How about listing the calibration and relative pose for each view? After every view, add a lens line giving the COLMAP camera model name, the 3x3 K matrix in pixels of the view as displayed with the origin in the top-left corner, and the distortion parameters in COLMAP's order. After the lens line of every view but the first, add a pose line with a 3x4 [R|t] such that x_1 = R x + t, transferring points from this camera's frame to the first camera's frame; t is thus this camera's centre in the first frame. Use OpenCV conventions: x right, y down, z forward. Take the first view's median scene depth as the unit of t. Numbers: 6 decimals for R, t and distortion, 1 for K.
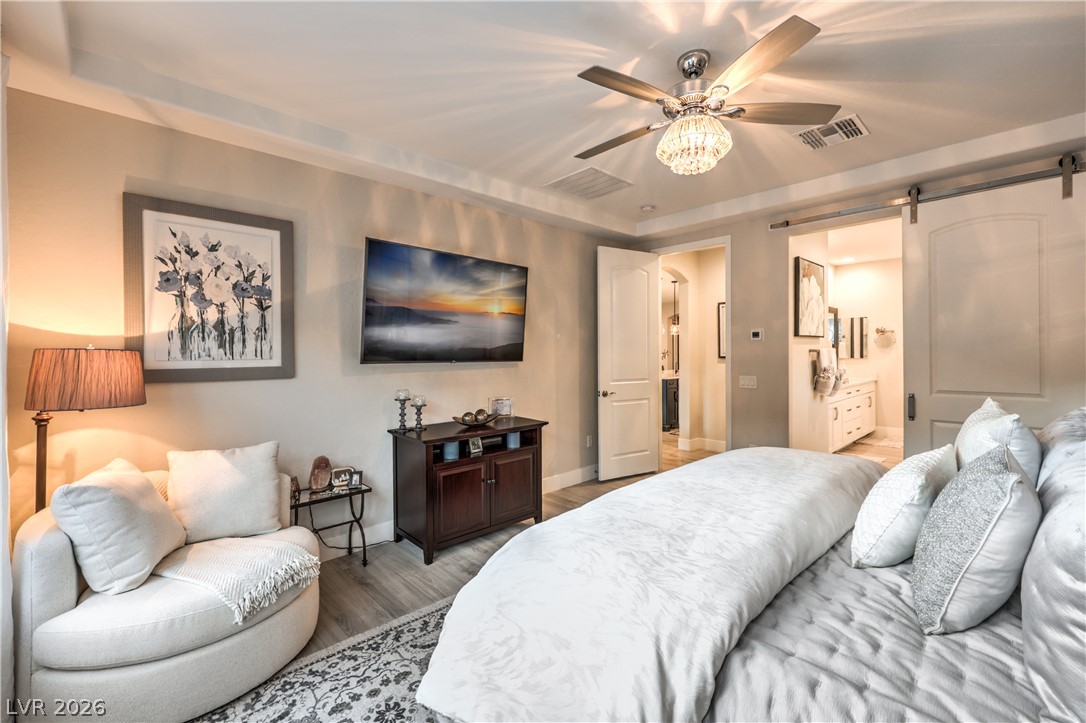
lens RADIAL K [[447.3, 0, 552.5], [0, 447.3, 357.2], [0, 0, 1]] dist [0.001683, 0.000310]
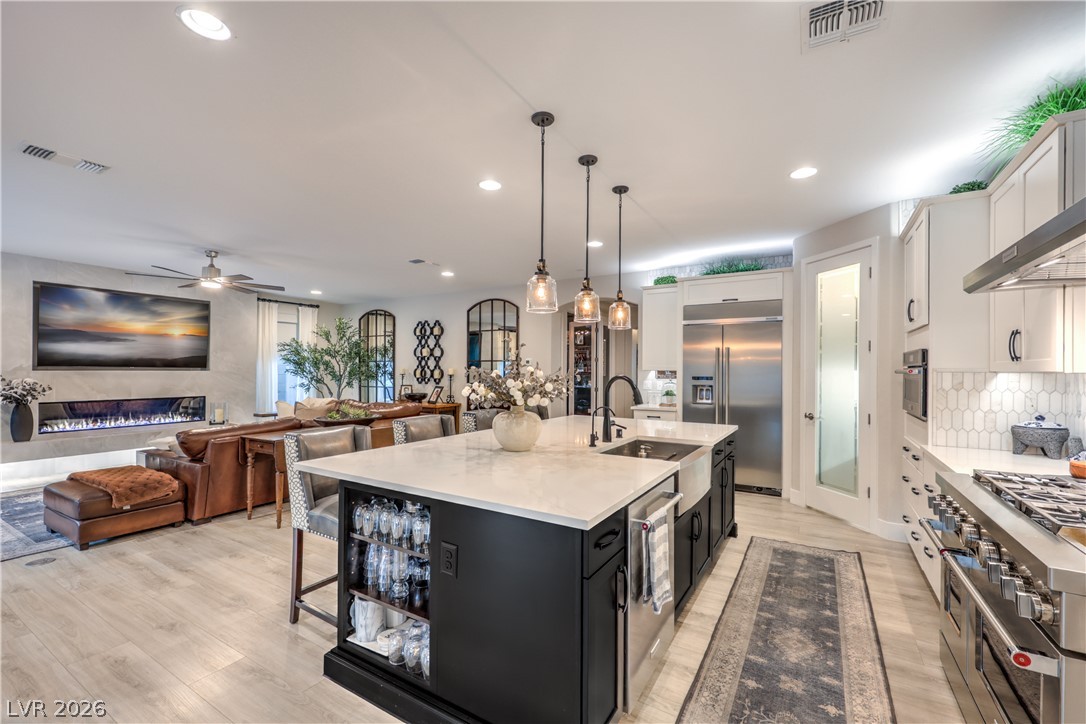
lens RADIAL K [[449.7, 0, 555.2], [0, 449.7, 368.9], [0, 0, 1]] dist [-0.001438, -0.000089]
pose [[0.961934, 0.011708, 0.273030, 0.681846], [-0.010993, 0.999931, -0.004151, 0.004336], [-0.273060, 0.000991, 0.961997, -0.751887]]
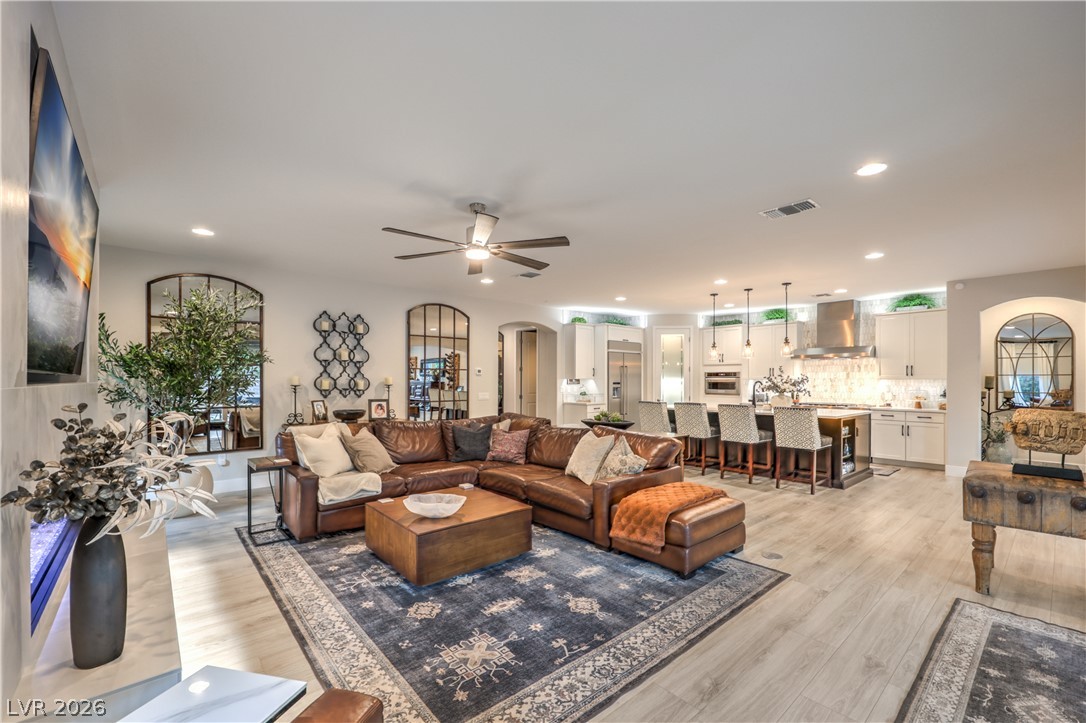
lens RADIAL K [[451.7, 0, 546.7], [0, 451.7, 378.2], [0, 0, 1]] dist [0.009663, 0.000045]
pose [[0.043621, 0.009111, 0.999007, -0.651996], [-0.003152, 0.999955, -0.008982, 0.015577], [-0.999043, -0.002758, 0.043648, 0.459379]]
